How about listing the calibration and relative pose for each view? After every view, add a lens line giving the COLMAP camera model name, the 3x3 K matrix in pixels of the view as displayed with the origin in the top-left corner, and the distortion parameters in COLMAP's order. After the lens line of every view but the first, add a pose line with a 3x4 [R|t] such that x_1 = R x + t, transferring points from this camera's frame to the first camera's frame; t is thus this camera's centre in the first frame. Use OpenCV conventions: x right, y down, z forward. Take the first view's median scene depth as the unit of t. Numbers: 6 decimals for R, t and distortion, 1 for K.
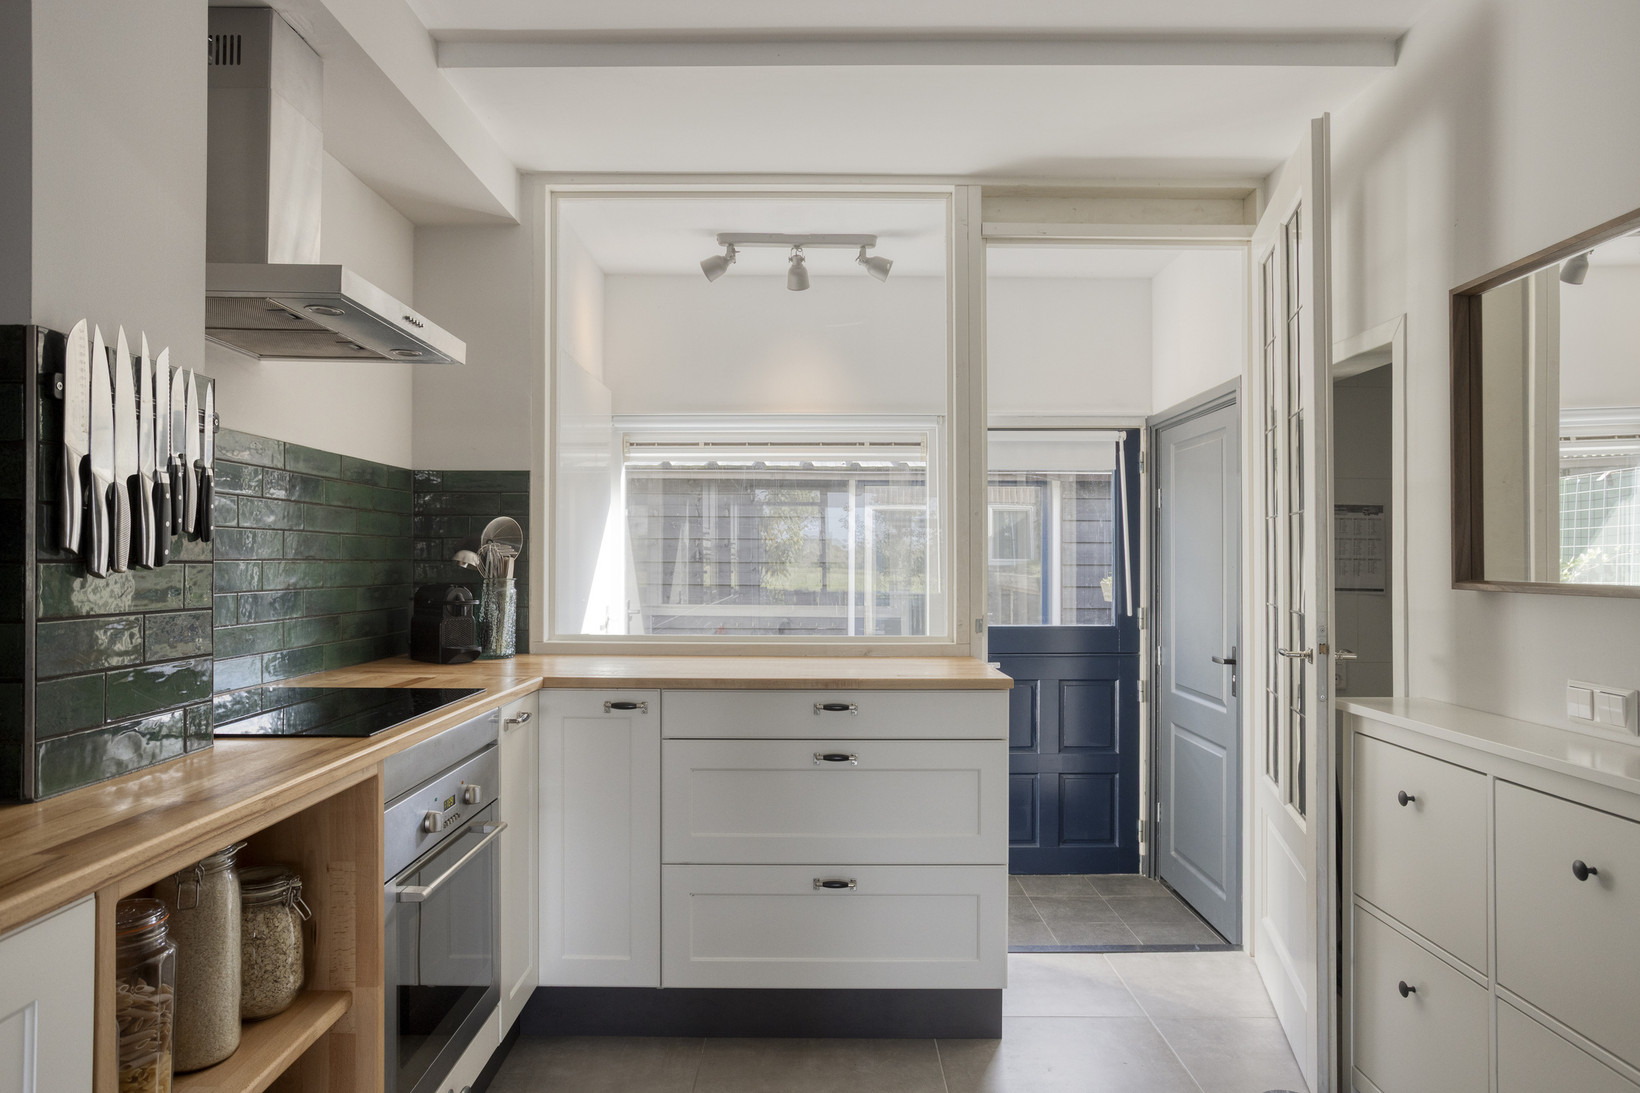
lens RADIAL K [[1002.3, 0, 820.5], [0, 1002.3, 551.7], [0, 0, 1]] dist [-0.040660, 0.032482]
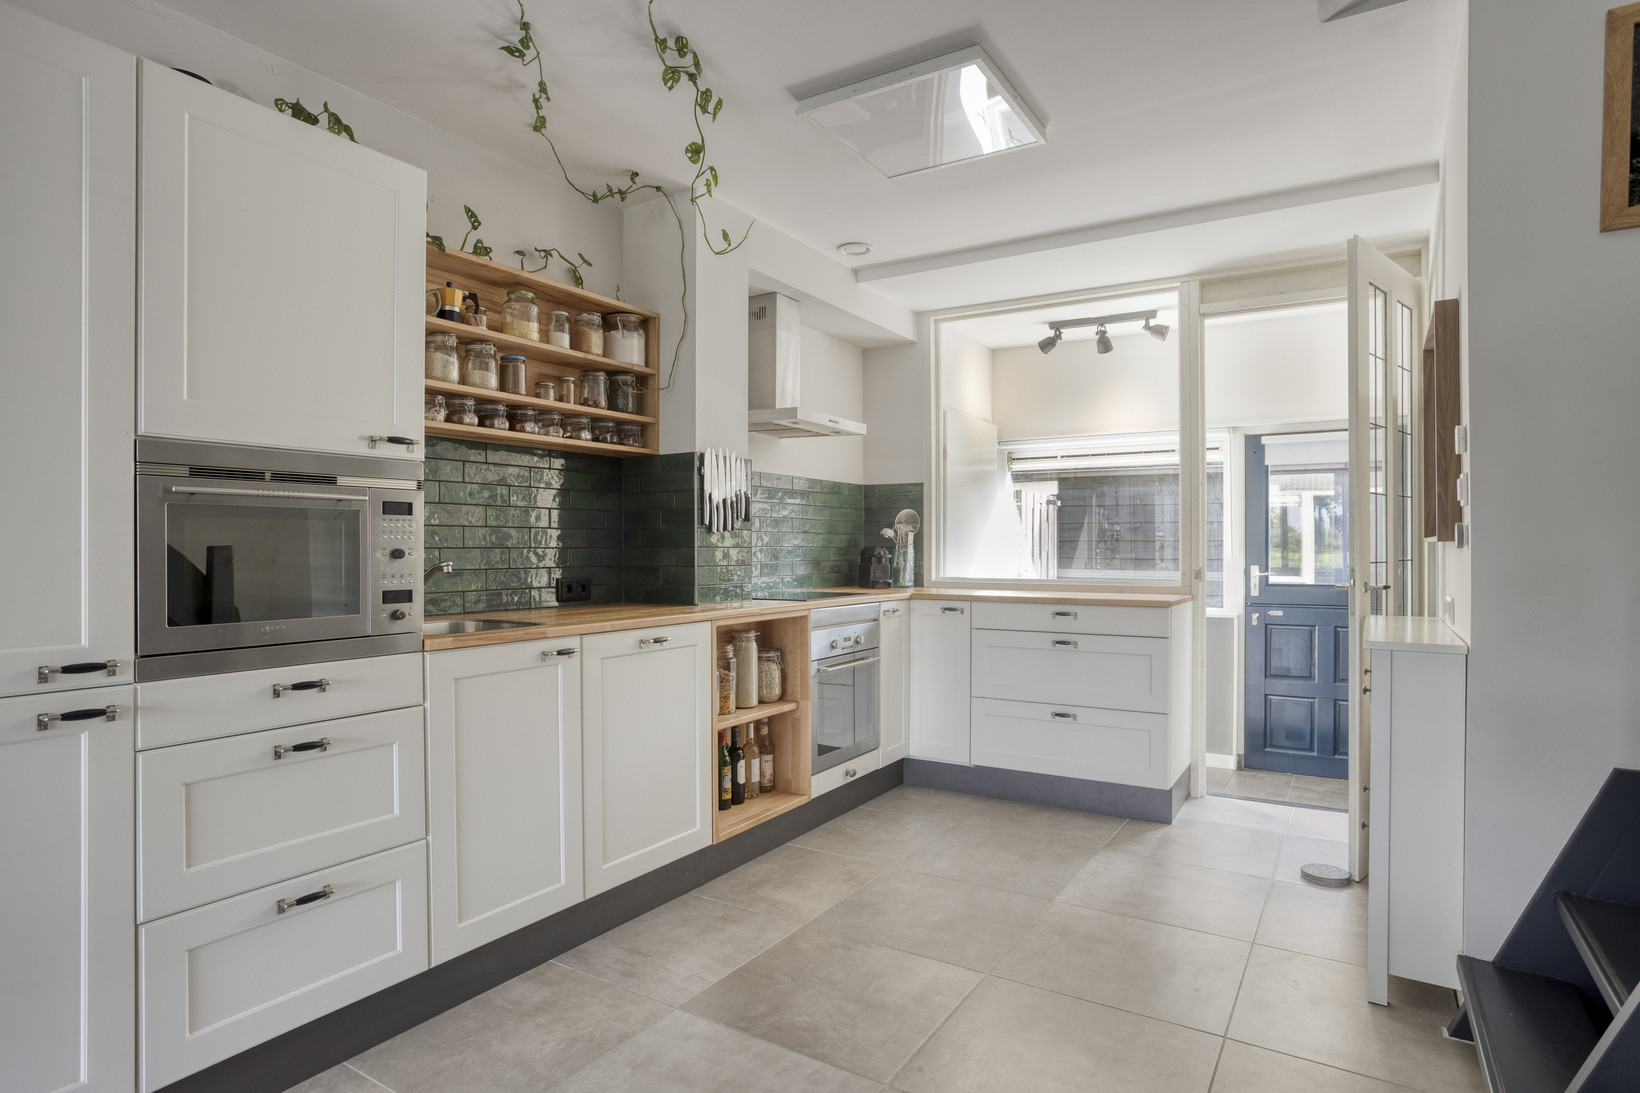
lens RADIAL K [[910.4, 0, 802.3], [0, 910.4, 550.1], [0, 0, 1]] dist [-0.003114, 0.000942]
pose [[0.846783, 0.000688, -0.531938, 0.396543], [0.005715, 0.999930, 0.010391, 0.020282], [0.531907, -0.011839, 0.846720, -0.489988]]
